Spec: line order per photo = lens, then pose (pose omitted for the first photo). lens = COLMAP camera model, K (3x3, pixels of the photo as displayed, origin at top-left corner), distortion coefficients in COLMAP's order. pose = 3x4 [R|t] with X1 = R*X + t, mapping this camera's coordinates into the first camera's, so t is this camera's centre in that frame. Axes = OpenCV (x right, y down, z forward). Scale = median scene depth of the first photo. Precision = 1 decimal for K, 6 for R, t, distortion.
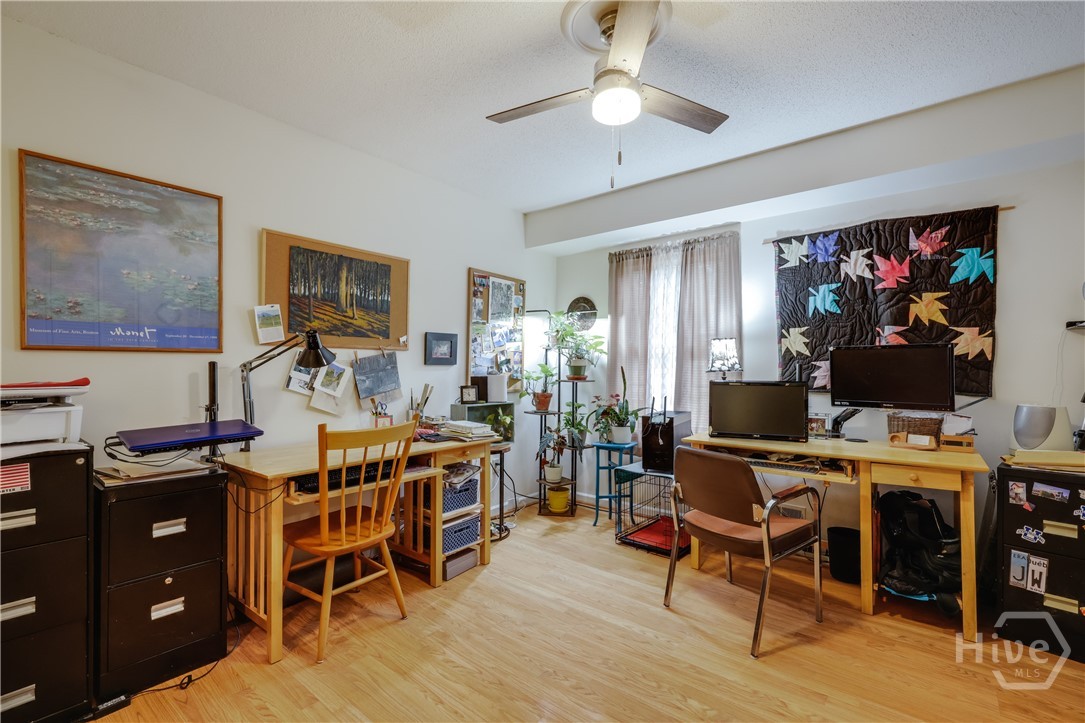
lens RADIAL K [[455.7, 0, 542.5], [0, 455.7, 361.5], [0, 0, 1]] dist [-0.000317, -0.000024]
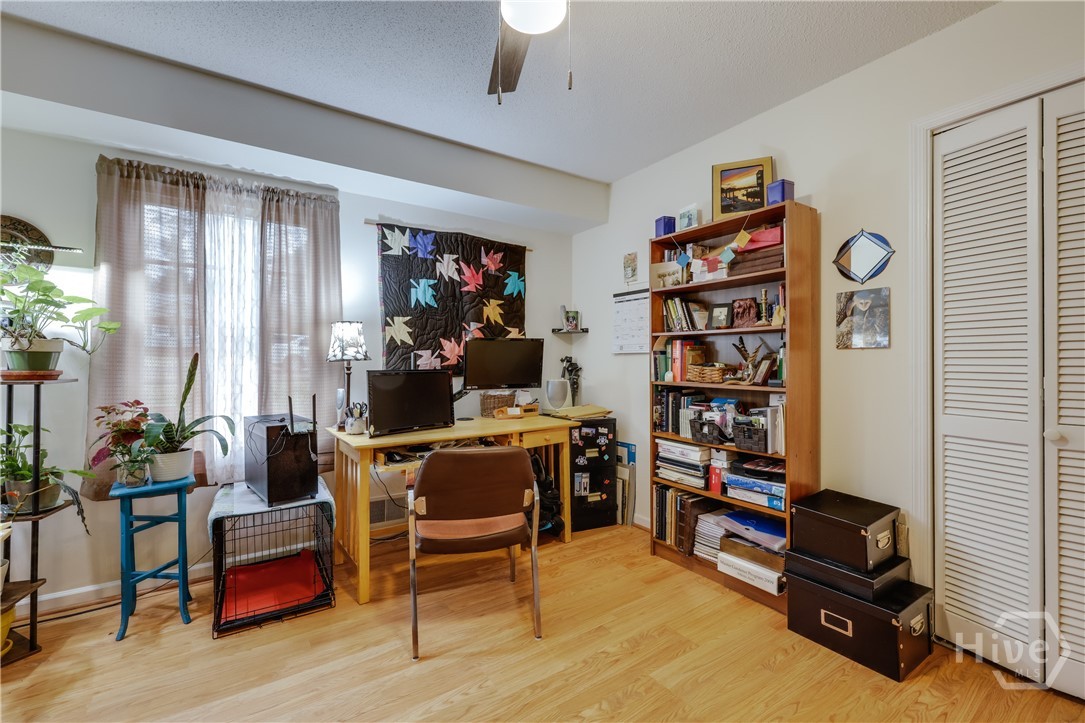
lens RADIAL K [[443.1, 0, 540.7], [0, 443.1, 356.3], [0, 0, 1]] dist [-0.000211, 0.000012]
pose [[0.314044, 0.005285, 0.949394, -0.277311], [-0.011575, 0.999931, -0.001738, 0.011599], [-0.949338, -0.010444, 0.314083, 0.401709]]
